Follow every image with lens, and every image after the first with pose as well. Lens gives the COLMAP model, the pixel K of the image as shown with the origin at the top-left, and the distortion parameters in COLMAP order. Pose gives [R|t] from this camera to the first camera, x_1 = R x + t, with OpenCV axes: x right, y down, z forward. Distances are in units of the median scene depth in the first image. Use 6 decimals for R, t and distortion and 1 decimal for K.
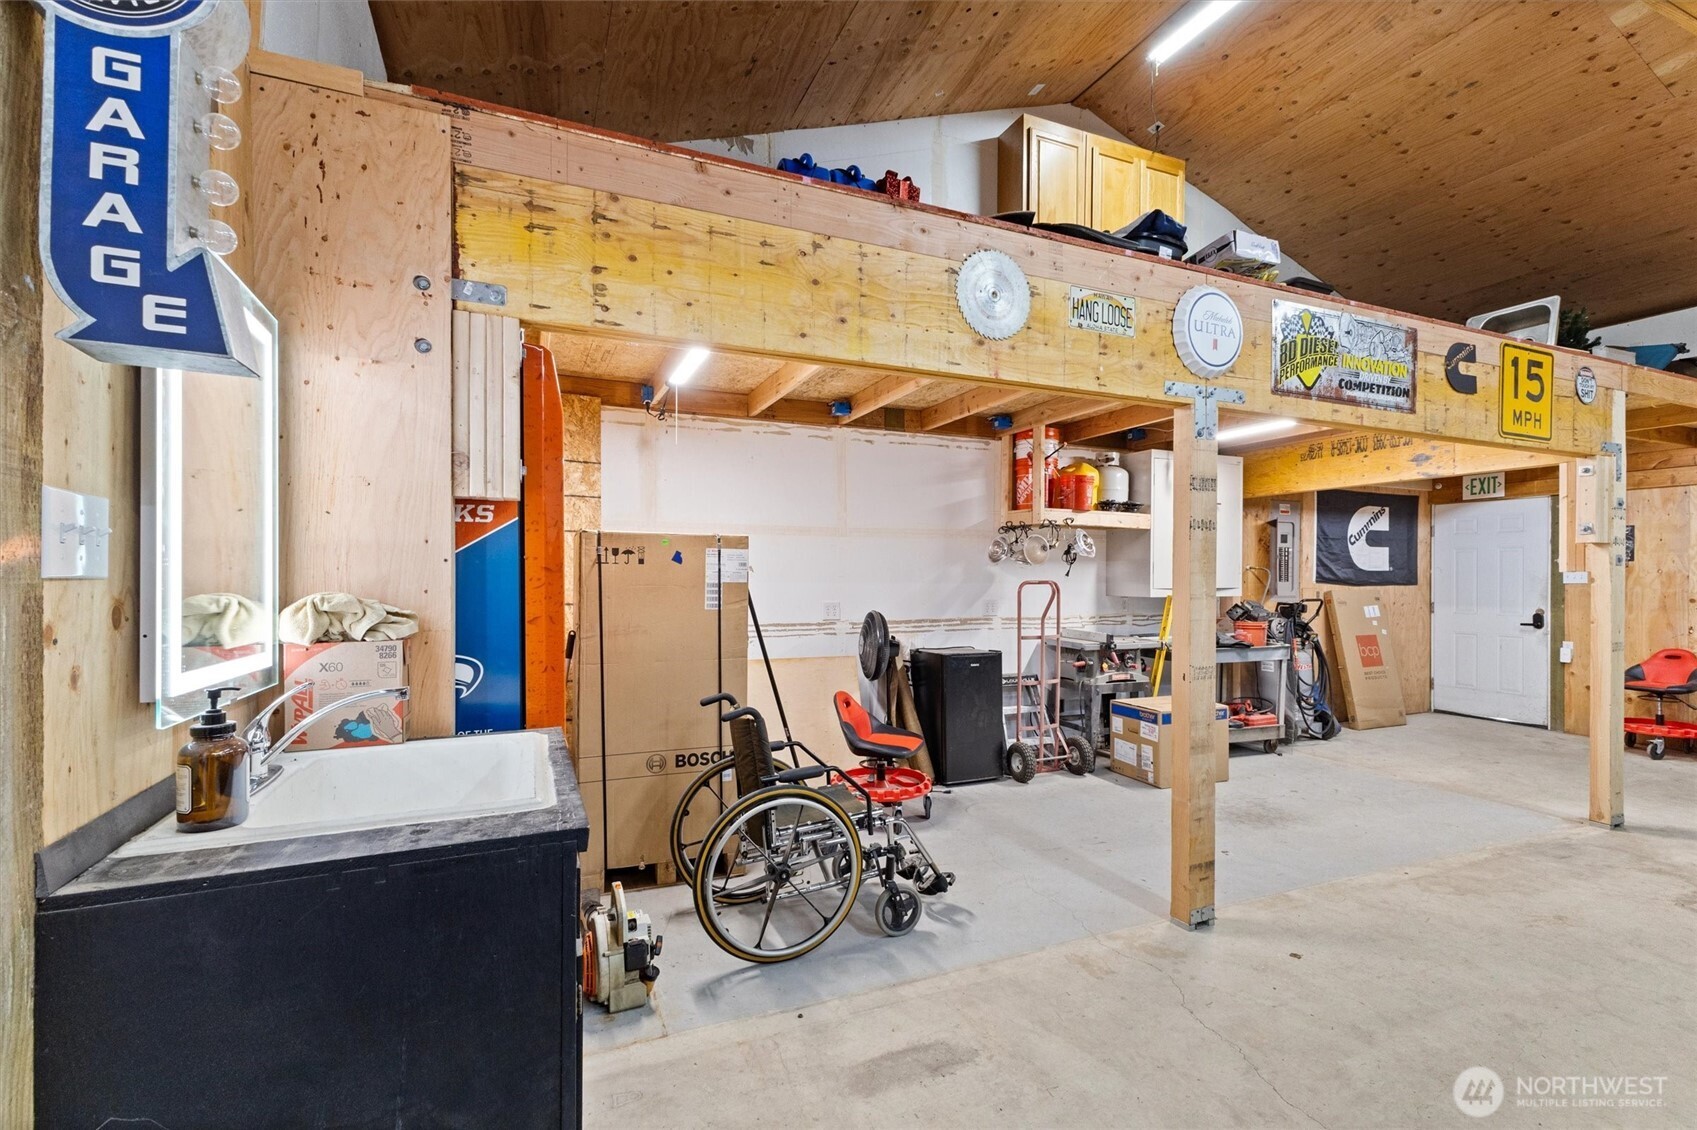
lens RADIAL K [[740.8, 0, 850.7], [0, 740.8, 559.7], [0, 0, 1]] dist [0.019365, -0.006144]
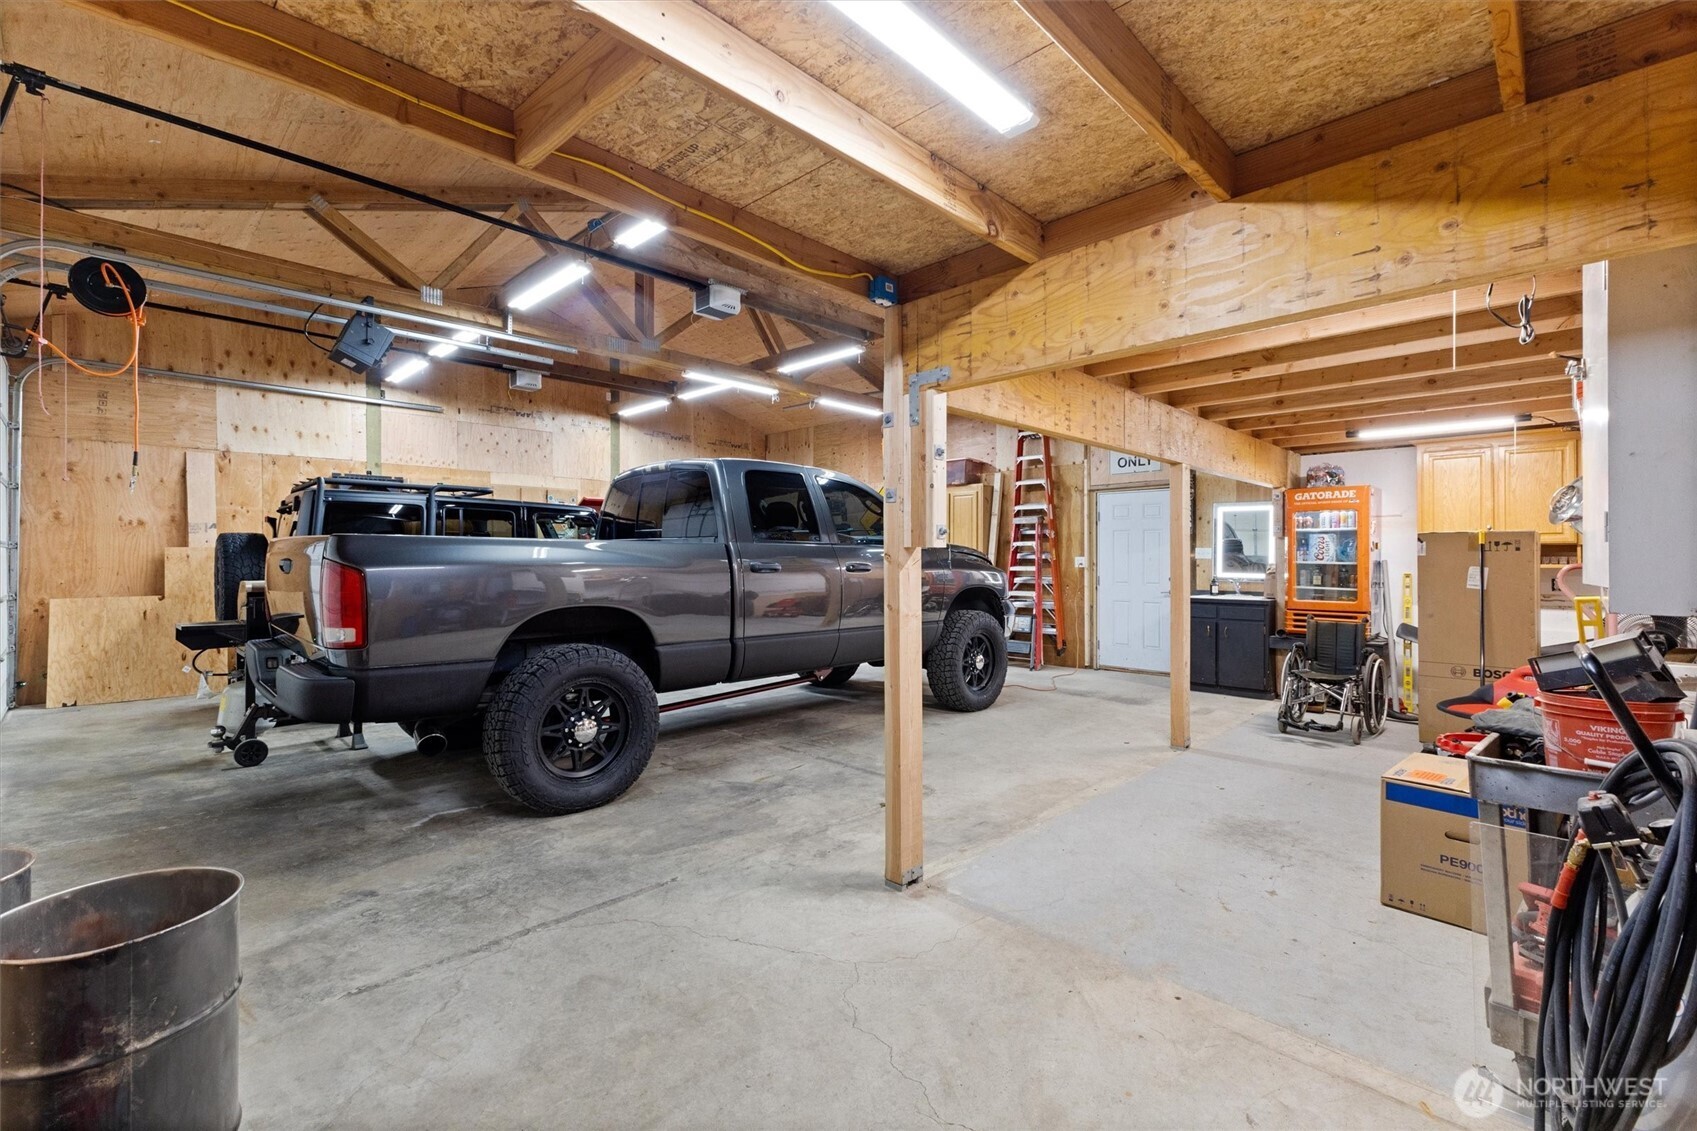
lens RADIAL K [[740.8, 0, 850.7], [0, 740.8, 560.2], [0, 0, 1]] dist [0.019365, -0.006144]
pose [[-0.918169, -0.008719, -0.396094, 1.549749], [0.000051, 0.999755, -0.022125, 0.058825], [0.396190, -0.020335, -0.917944, 1.908324]]
